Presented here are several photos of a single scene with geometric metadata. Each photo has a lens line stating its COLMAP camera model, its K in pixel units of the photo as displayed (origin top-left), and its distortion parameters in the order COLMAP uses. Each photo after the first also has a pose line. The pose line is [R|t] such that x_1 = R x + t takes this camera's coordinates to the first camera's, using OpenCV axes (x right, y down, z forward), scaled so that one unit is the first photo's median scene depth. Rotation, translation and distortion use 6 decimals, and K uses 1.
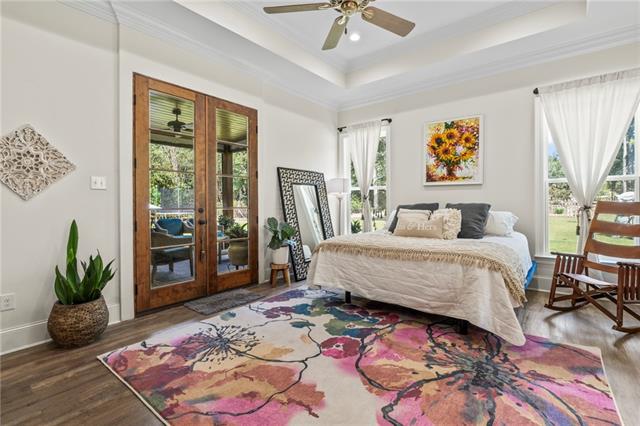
lens RADIAL K [[302.7, 0, 320.0], [0, 302.7, 213.0], [0, 0, 1]] dist [-0.012659, 0.000339]
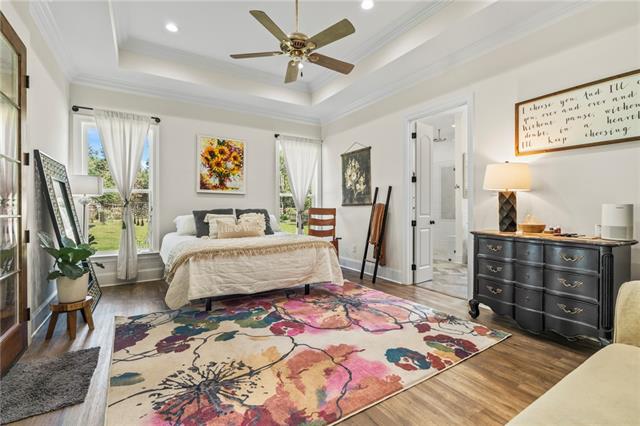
lens RADIAL K [[302.7, 0, 320.0], [0, 302.7, 213.0], [0, 0, 1]] dist [-0.012659, 0.000339]
pose [[0.297847, -0.010712, 0.954554, -0.873841], [0.029569, 0.999561, 0.001990, -0.010640], [-0.954156, 0.027632, 0.298033, 0.428351]]
